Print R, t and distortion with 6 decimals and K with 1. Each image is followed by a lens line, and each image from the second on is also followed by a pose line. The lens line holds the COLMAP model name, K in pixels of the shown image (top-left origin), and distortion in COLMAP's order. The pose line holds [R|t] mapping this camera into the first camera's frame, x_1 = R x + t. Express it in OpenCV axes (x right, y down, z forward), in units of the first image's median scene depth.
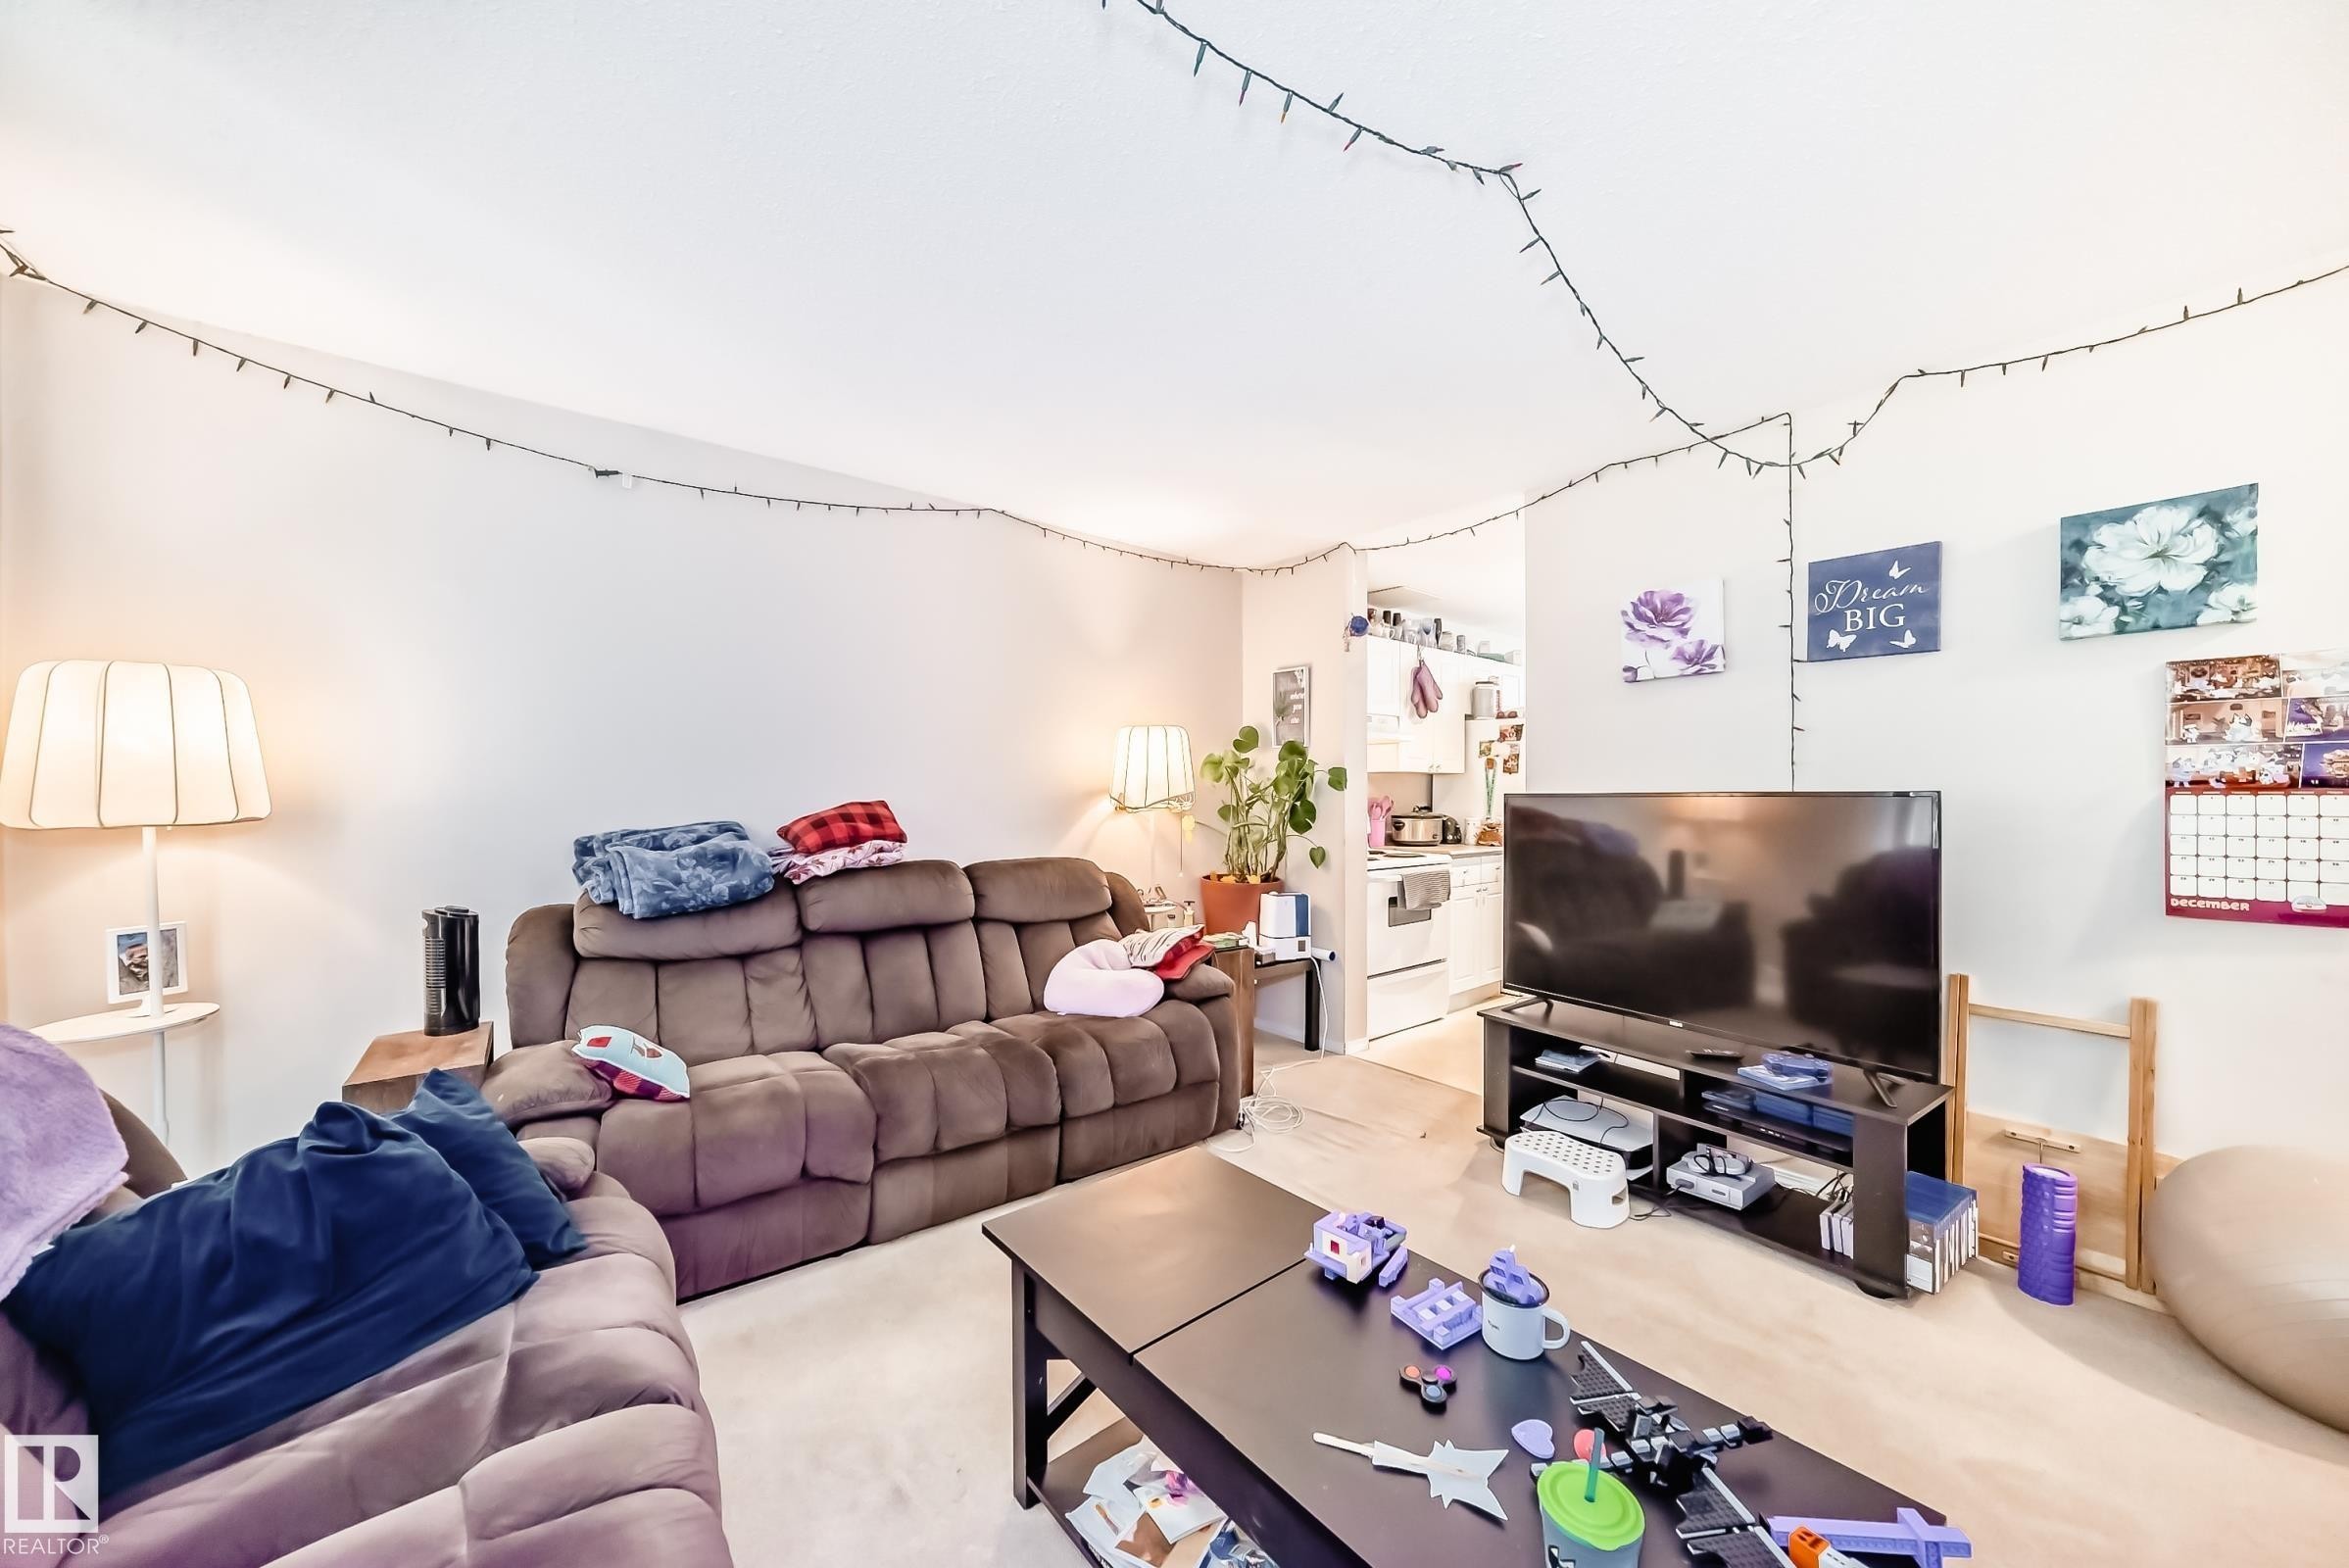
lens RADIAL K [[837.7, 0, 1176.3], [0, 837.7, 810.2], [0, 0, 1]] dist [-0.026610, 0.008442]
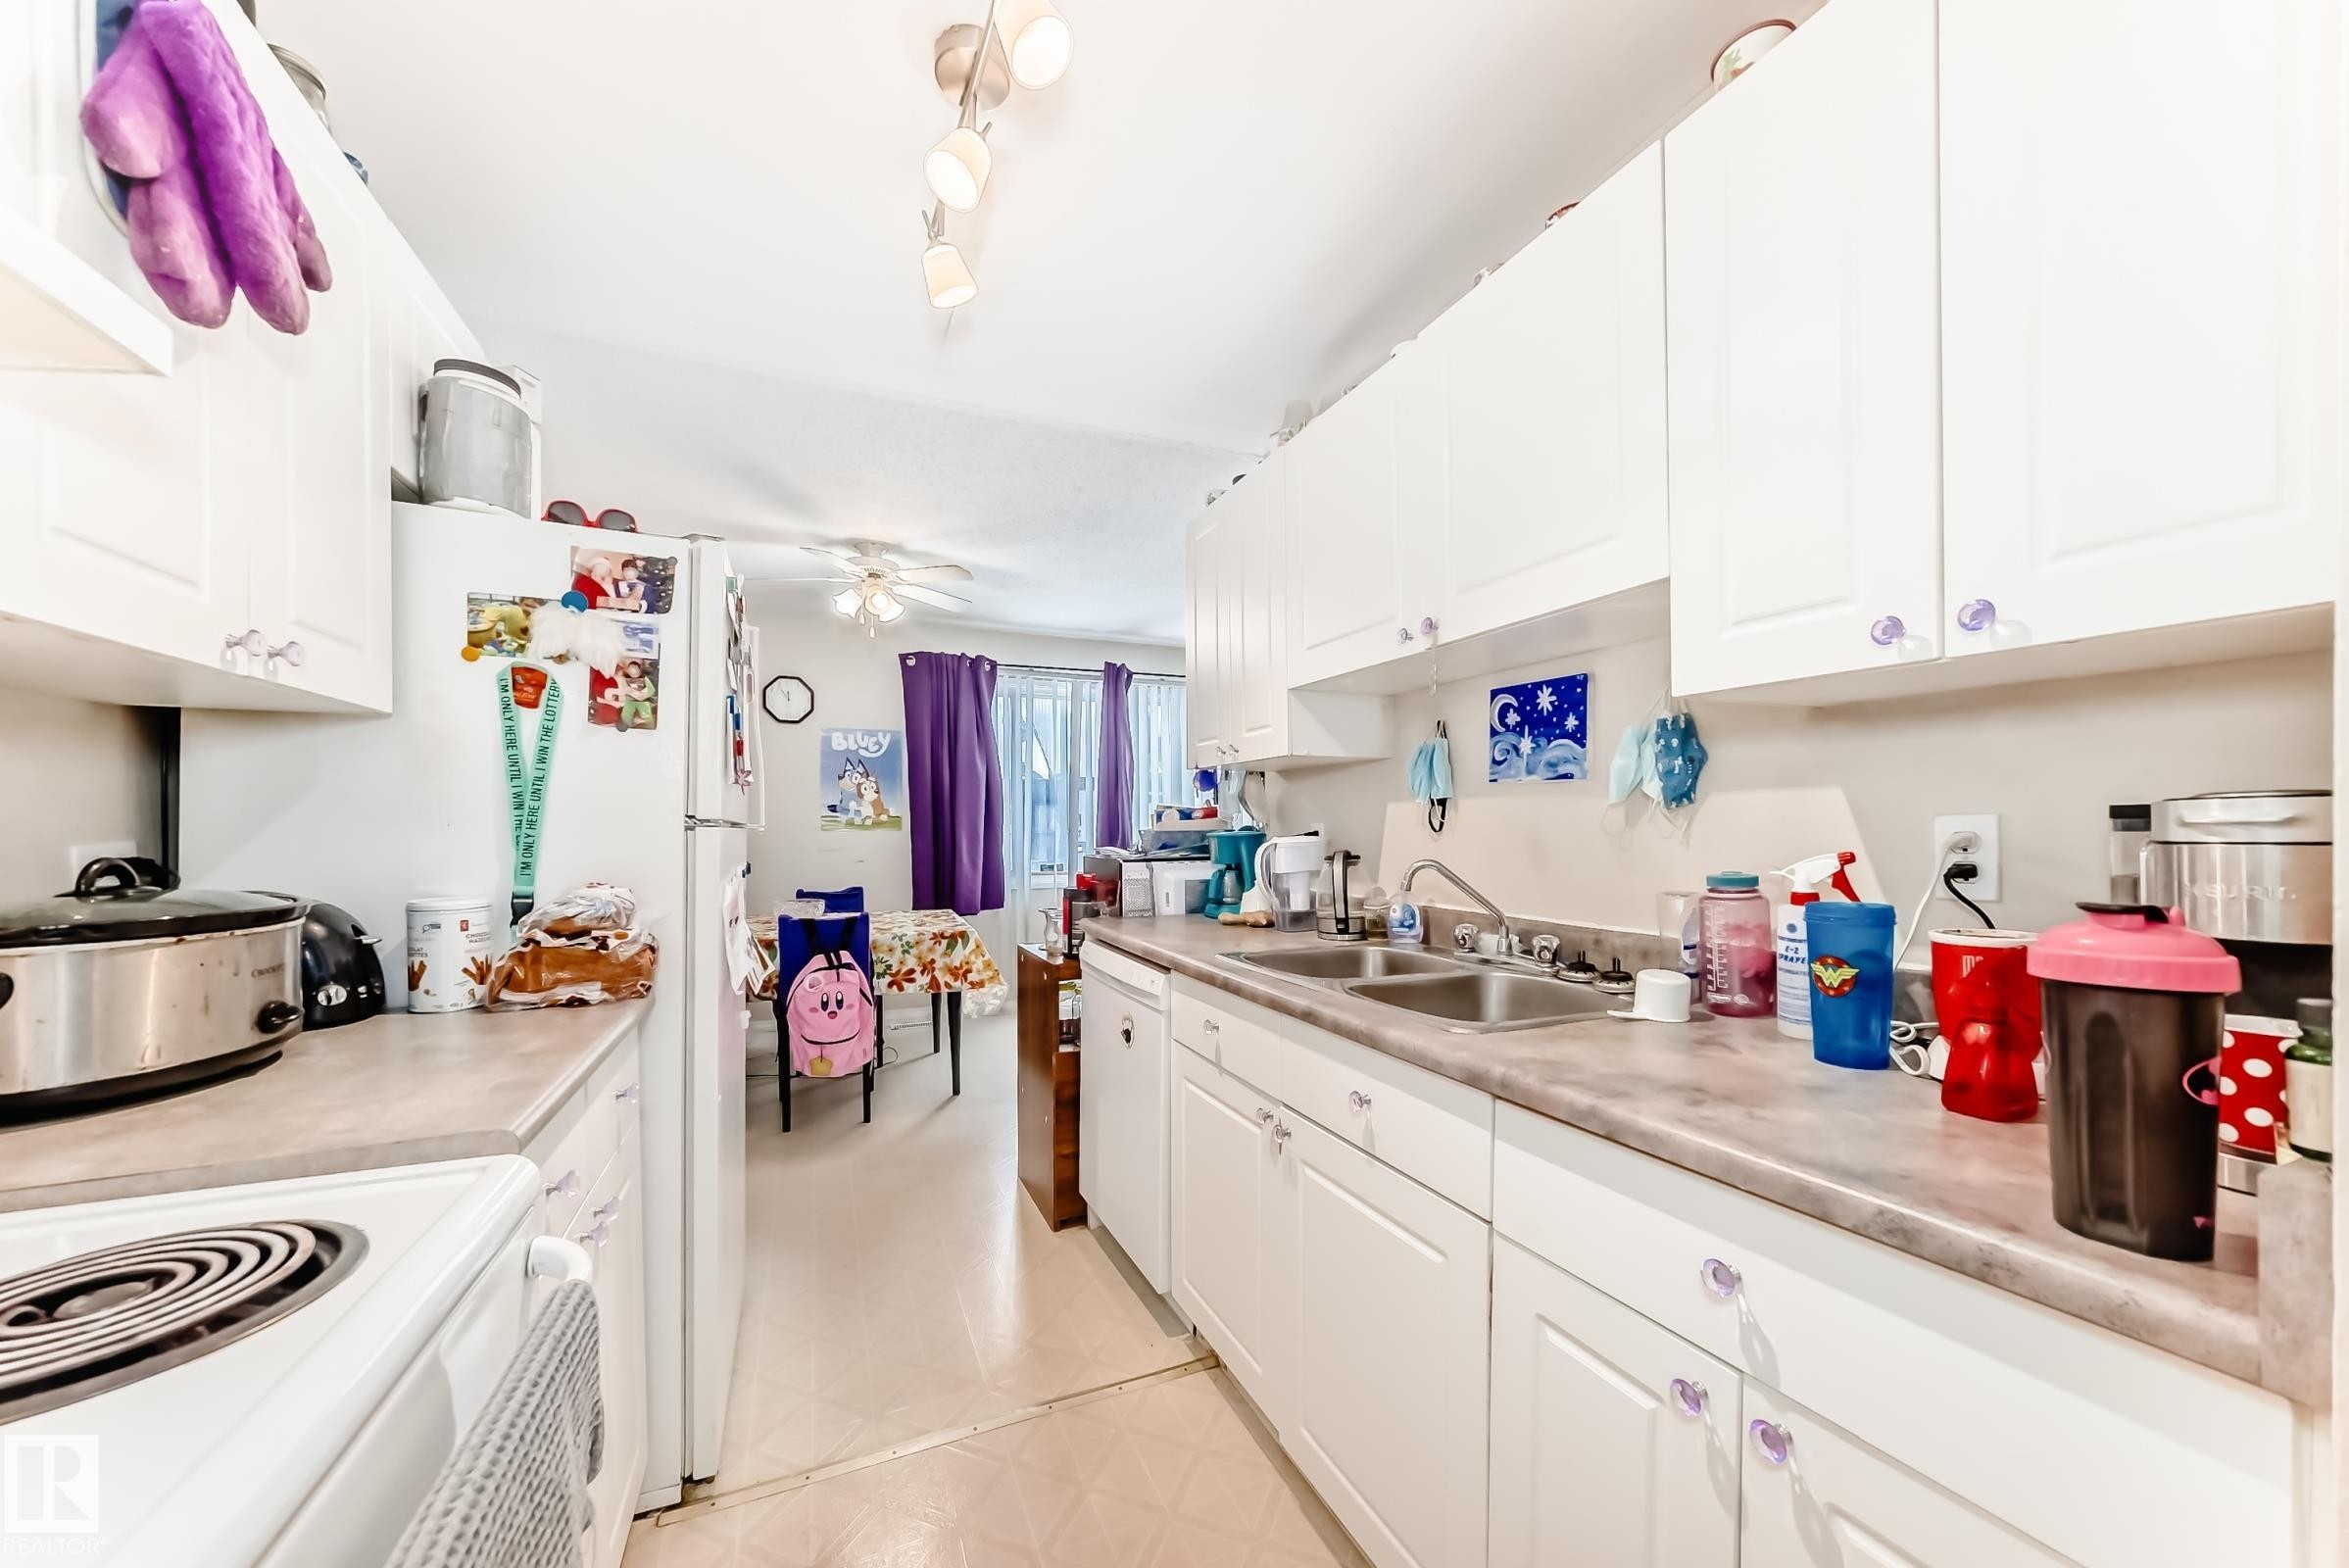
lens RADIAL K [[842.9, 0, 1179.4], [0, 842.9, 827.4], [0, 0, 1]] dist [-0.025176, 0.008766]
pose [[0.280395, -0.002916, 0.959880, 0.186195], [0.015972, 0.999871, -0.001628, -0.008097], [-0.959752, 0.015788, 0.280405, 0.741679]]
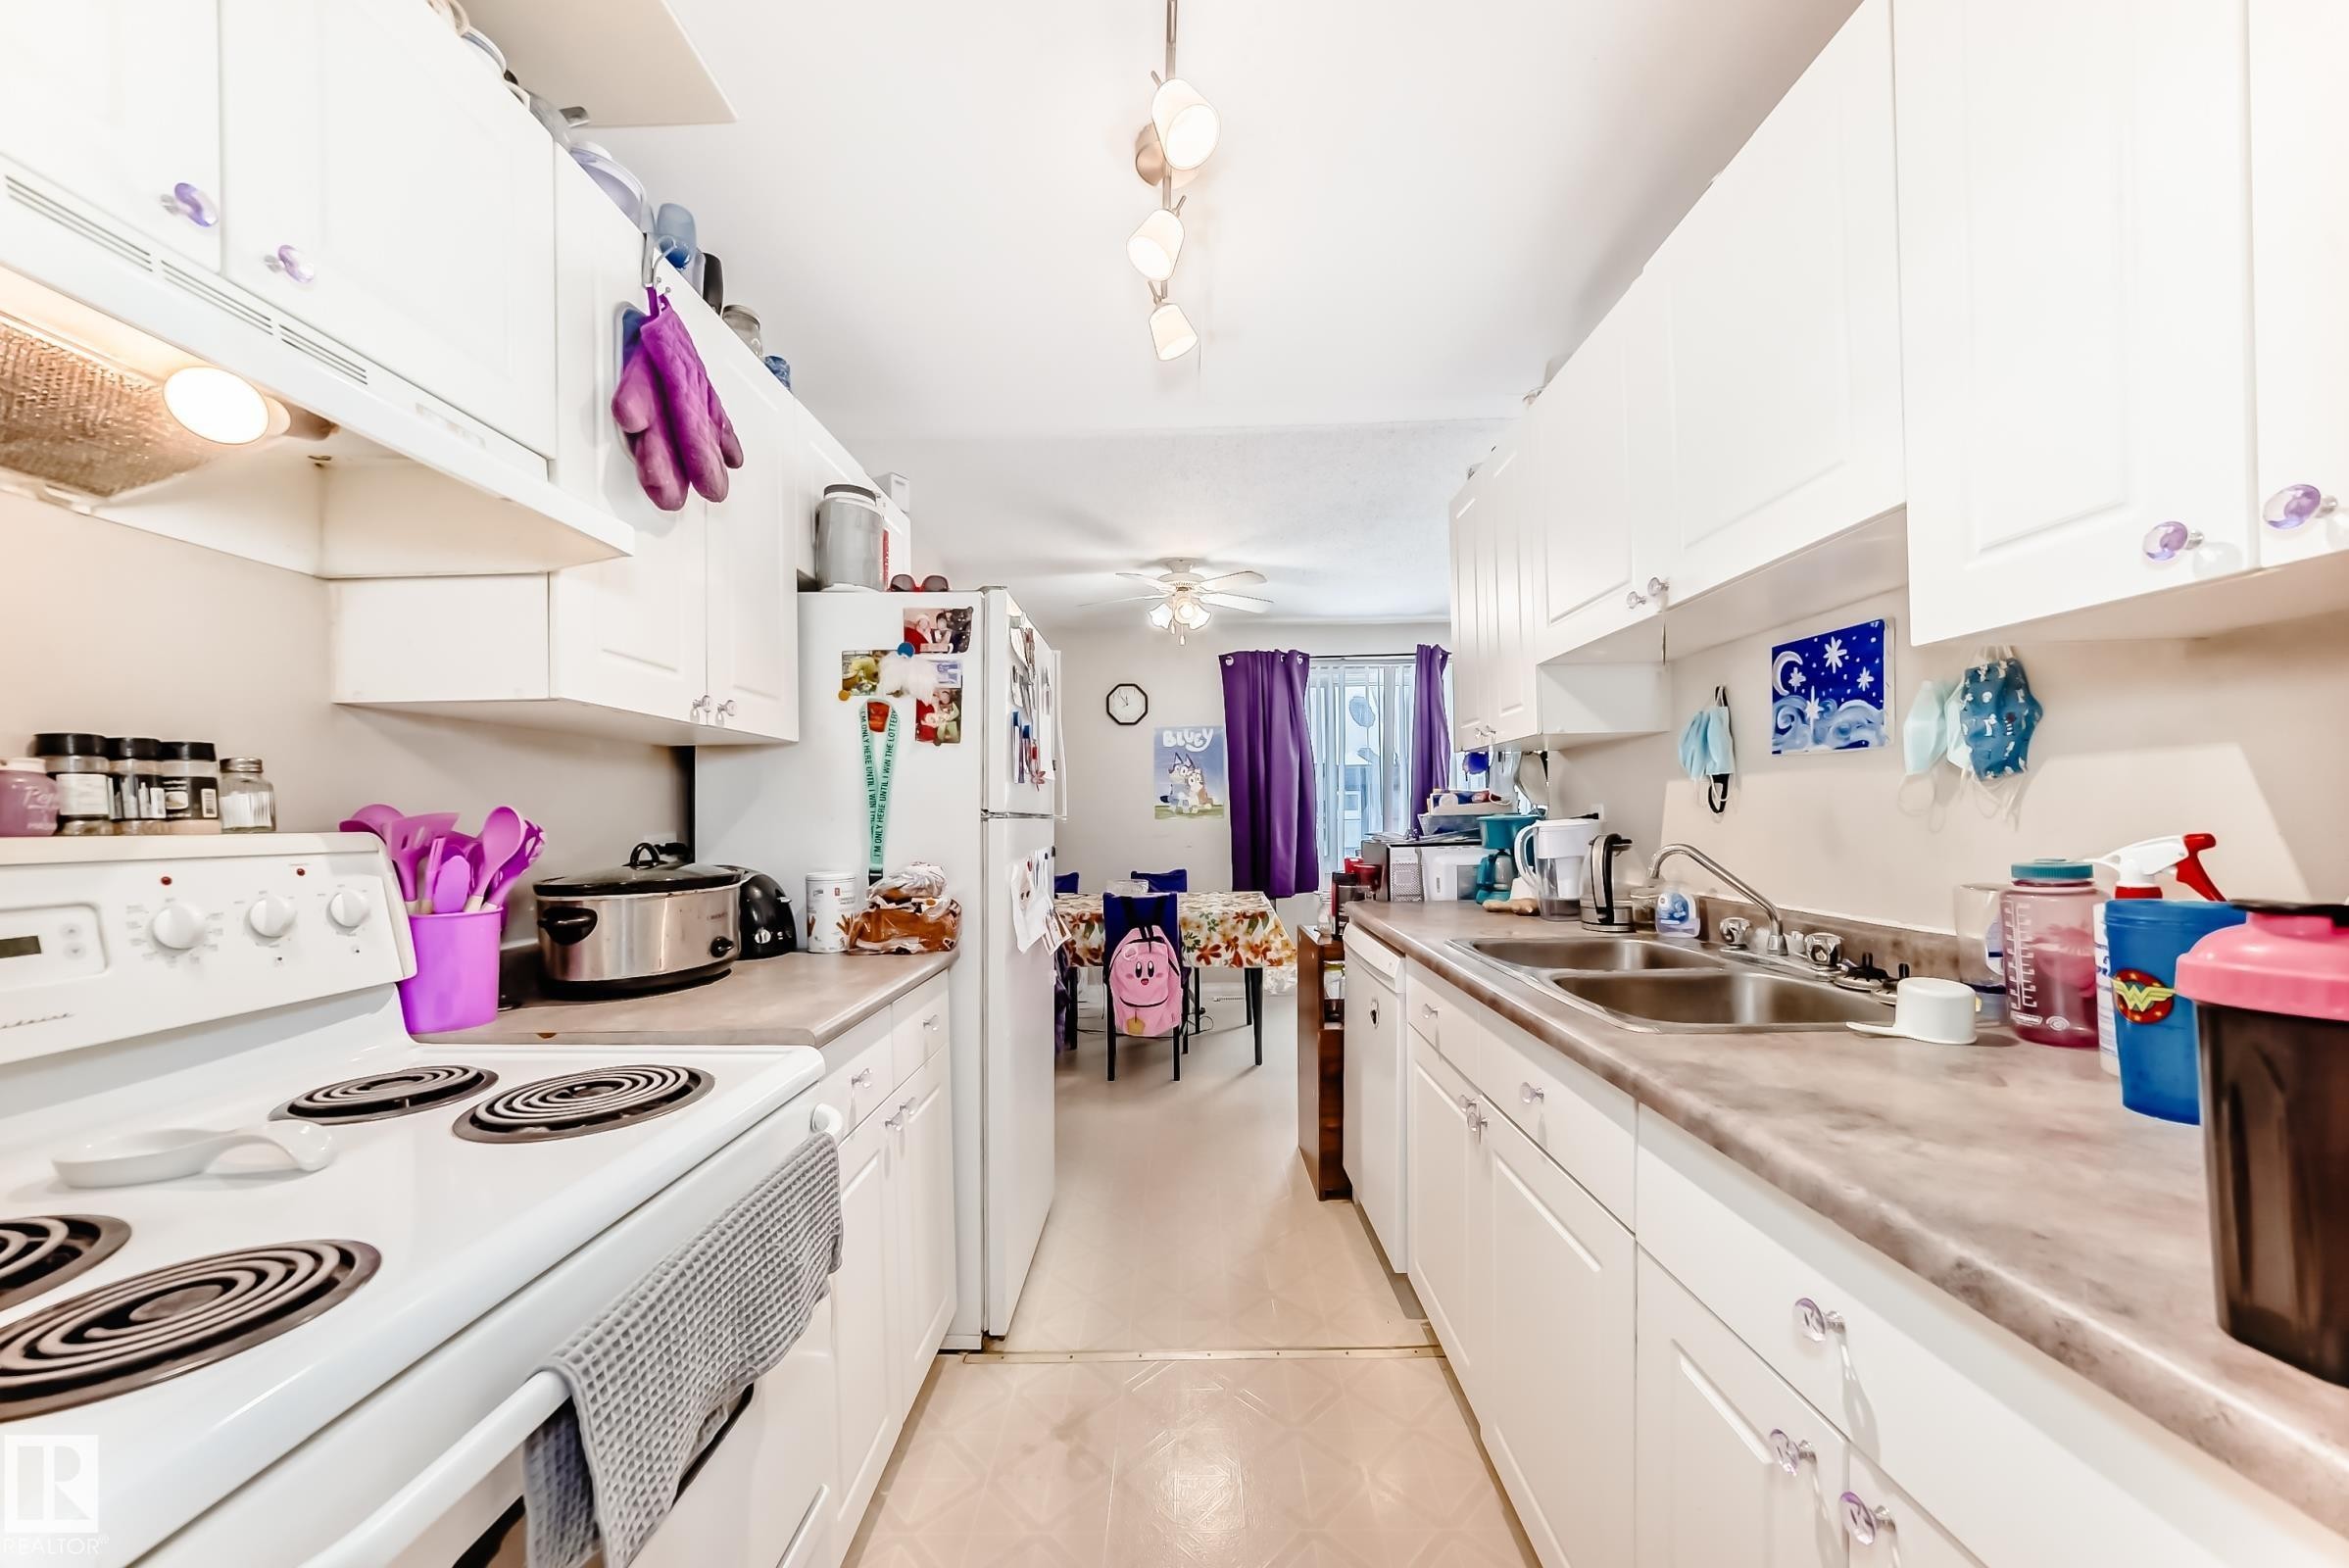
lens RADIAL K [[837.7, 0, 1176.3], [0, 837.7, 810.2], [0, 0, 1]] dist [-0.026610, 0.008442]
pose [[0.650397, -0.007801, 0.759554, 0.193077], [0.029115, 0.999468, -0.014666, -0.007251], [-0.759036, 0.031654, 0.650278, 0.685348]]
